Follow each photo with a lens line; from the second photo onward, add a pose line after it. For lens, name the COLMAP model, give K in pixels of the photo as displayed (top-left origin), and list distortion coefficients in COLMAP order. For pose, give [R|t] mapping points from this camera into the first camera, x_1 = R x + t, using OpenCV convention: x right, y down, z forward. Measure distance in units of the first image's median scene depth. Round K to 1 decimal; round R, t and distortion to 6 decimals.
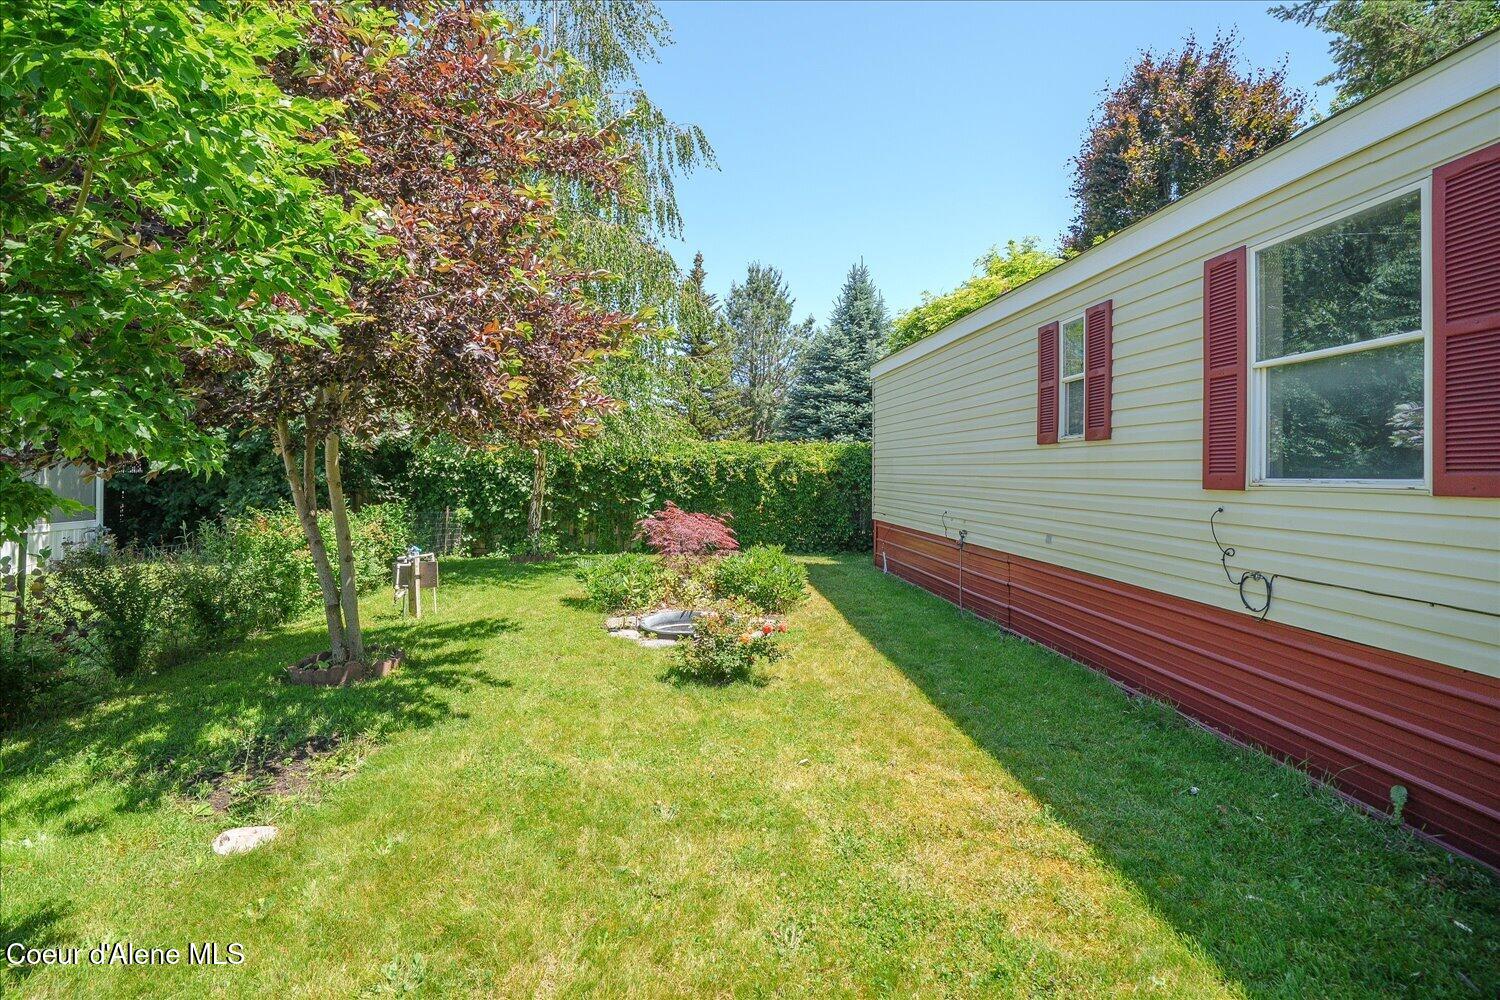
lens RADIAL K [[683.2, 0, 747.3], [0, 683.2, 442.5], [0, 0, 1]] dist [-0.002655, -0.000034]
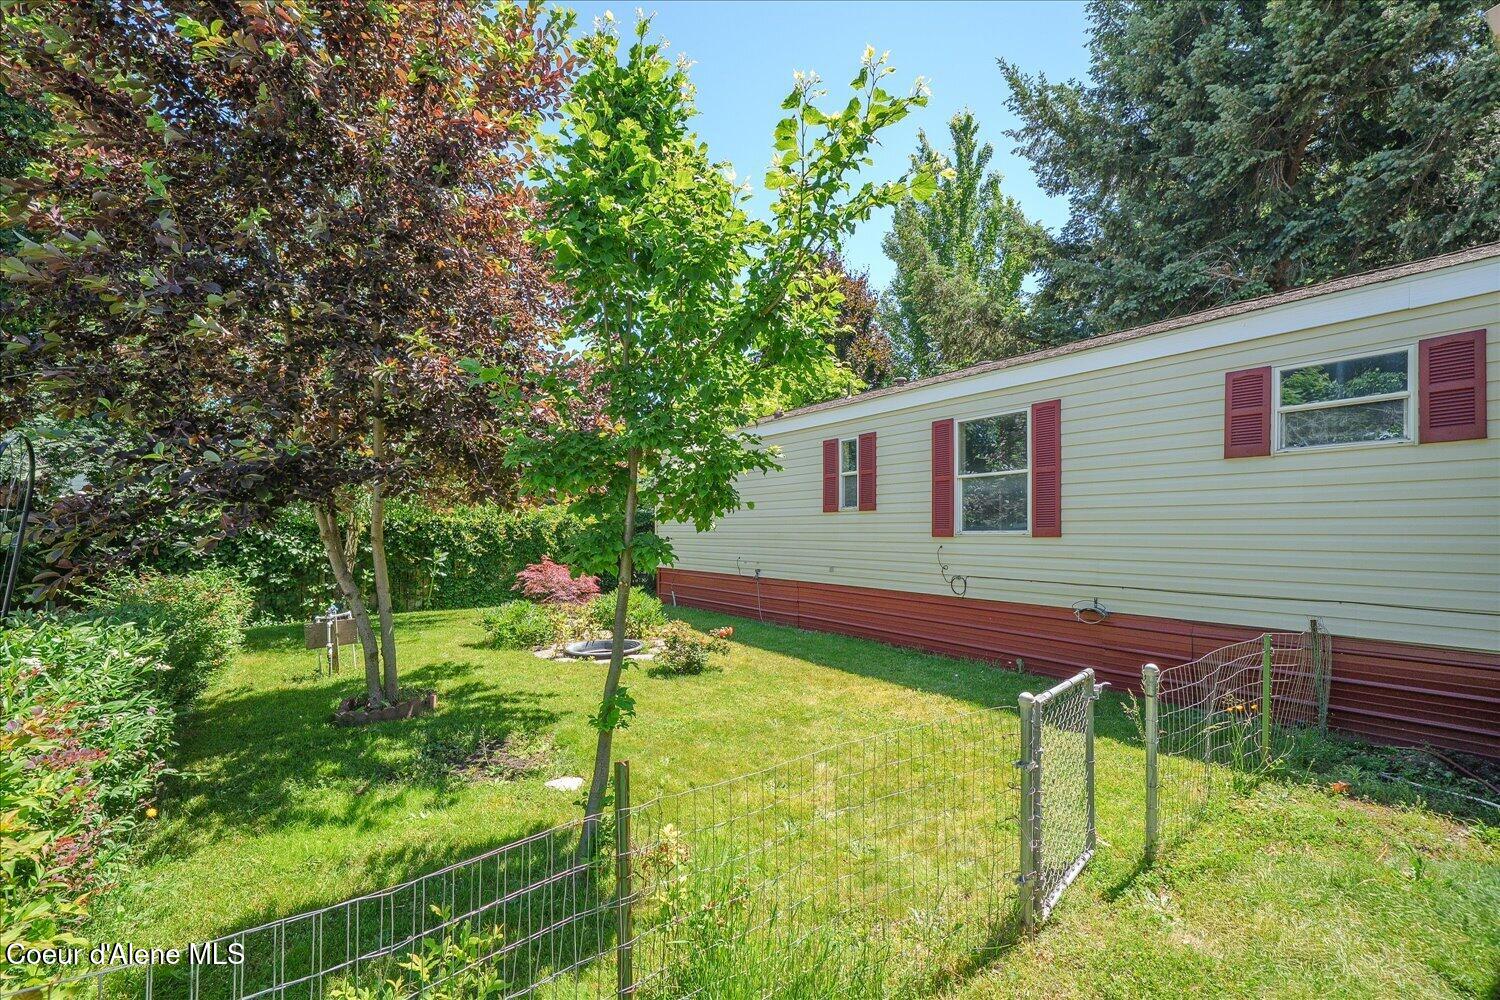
lens RADIAL K [[628.1, 0, 769.1], [0, 628.1, 503.8], [0, 0, 1]] dist [0.000449, -0.000038]
pose [[0.821362, 0.016731, 0.570162, -0.764915], [-0.016397, 0.999849, -0.005719, -0.008996], [-0.570172, -0.004651, 0.821512, -0.228802]]
